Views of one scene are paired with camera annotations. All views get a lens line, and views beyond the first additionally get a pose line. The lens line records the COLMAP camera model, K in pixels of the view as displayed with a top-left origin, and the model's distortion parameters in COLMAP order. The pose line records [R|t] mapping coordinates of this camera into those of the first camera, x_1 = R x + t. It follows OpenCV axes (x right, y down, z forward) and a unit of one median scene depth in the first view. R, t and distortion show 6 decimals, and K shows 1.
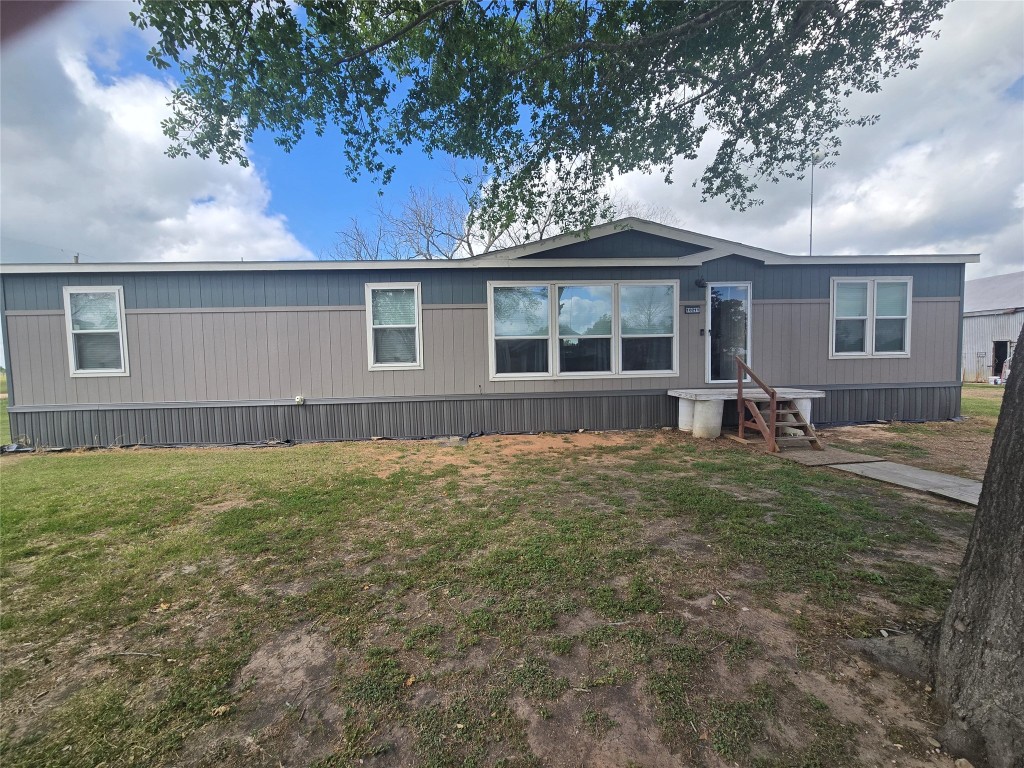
lens RADIAL K [[412.8, 0, 511.8], [0, 412.8, 382.1], [0, 0, 1]] dist [-0.002604, -0.000319]
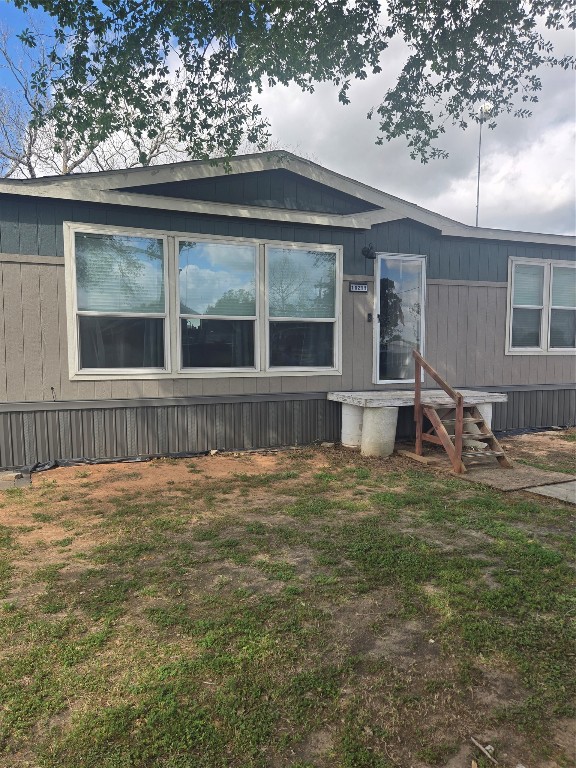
lens RADIAL K [[543.2, 0, 291.1], [0, 543.2, 382.8], [0, 0, 1]] dist [0.050872, -0.017959]
pose [[0.944539, 0.000641, 0.328397, -0.010852], [-0.004188, 0.999940, 0.010093, -0.011225], [-0.328371, -0.010909, 0.944486, 0.115761]]
